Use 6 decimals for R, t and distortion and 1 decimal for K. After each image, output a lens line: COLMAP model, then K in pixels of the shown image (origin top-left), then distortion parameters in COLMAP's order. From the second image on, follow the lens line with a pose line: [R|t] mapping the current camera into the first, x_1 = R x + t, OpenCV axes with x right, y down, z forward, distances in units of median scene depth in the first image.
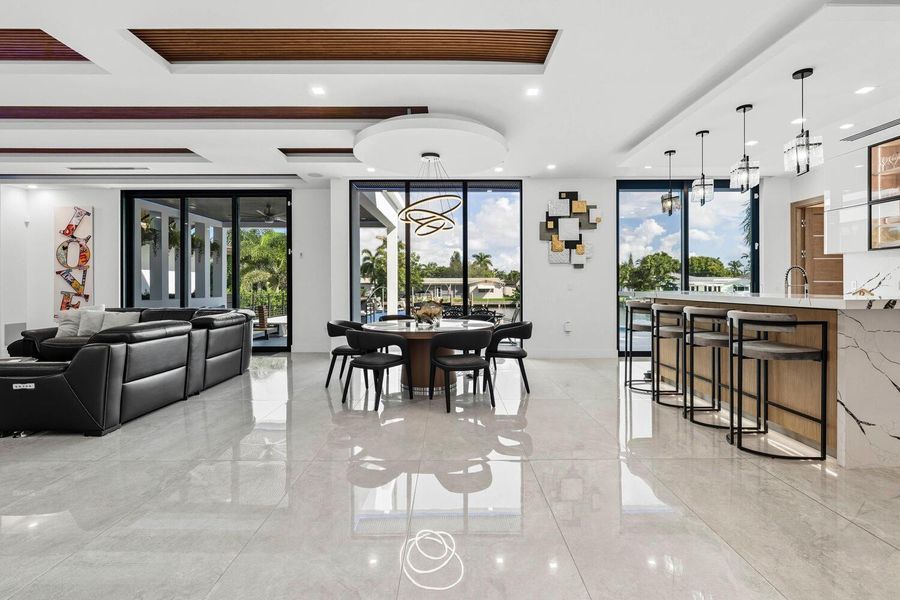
lens RADIAL K [[411.1, 0, 451.7], [0, 411.1, 292.1], [0, 0, 1]] dist [-0.001503, 0.000189]
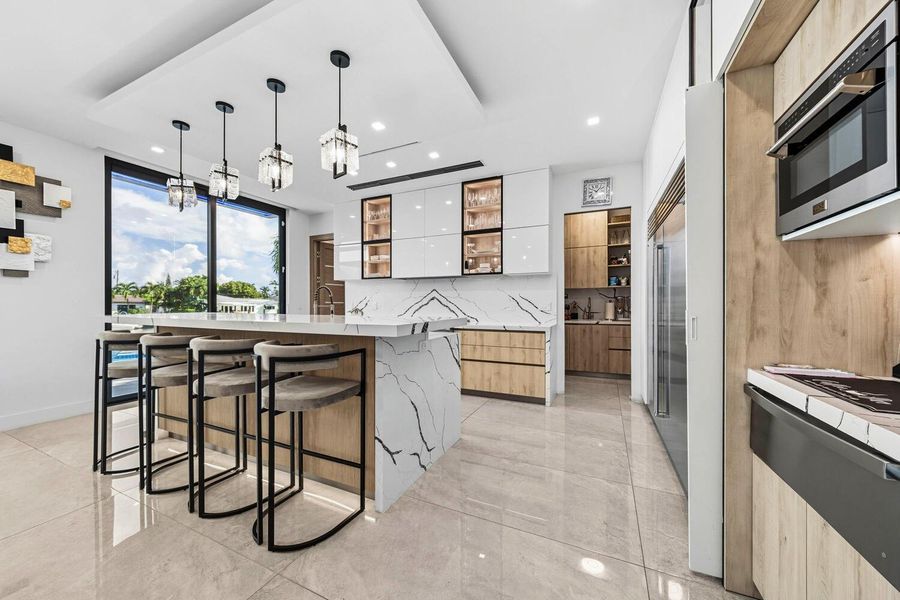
lens RADIAL K [[323.2, 0, 450.0], [0, 323.2, 300.0], [0, 0, 1]] dist [-0.000265, -0.000015]
pose [[0.432685, 0.015955, 0.901404, 0.267606], [0.013235, 0.999623, -0.024046, -0.007759], [-0.901448, 0.022334, 0.432311, 0.386501]]
